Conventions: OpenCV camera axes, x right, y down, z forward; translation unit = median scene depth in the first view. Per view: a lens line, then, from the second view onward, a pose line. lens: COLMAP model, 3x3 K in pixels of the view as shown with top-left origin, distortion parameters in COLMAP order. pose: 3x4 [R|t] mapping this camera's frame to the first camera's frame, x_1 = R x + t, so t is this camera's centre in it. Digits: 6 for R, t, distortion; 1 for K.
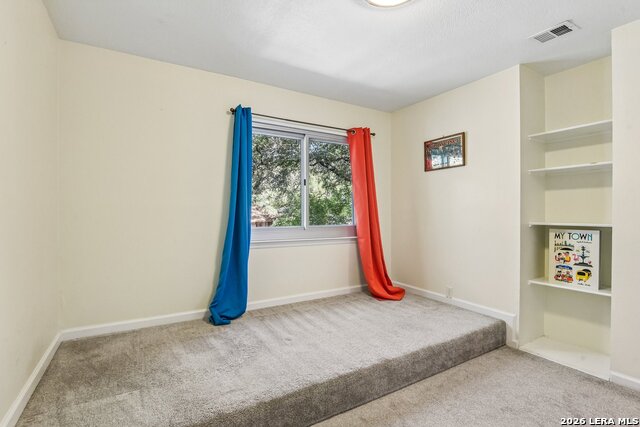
lens RADIAL K [[294.1, 0, 318.9], [0, 294.1, 212.2], [0, 0, 1]] dist [-0.012712, -0.004320]
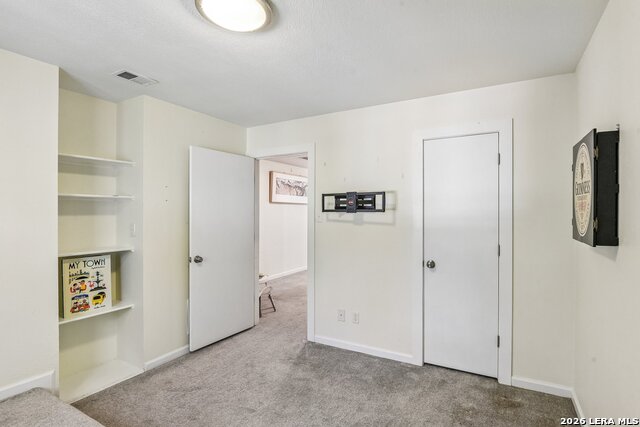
lens RADIAL K [[325.8, 0, 320.5], [0, 325.8, 212.9], [0, 0, 1]] dist [-0.000740, -0.000154]
pose [[-0.486492, 0.005229, 0.873670, -0.525090], [0.004716, 0.999983, -0.003359, -0.088847], [-0.873672, 0.002486, -0.486508, 0.847752]]
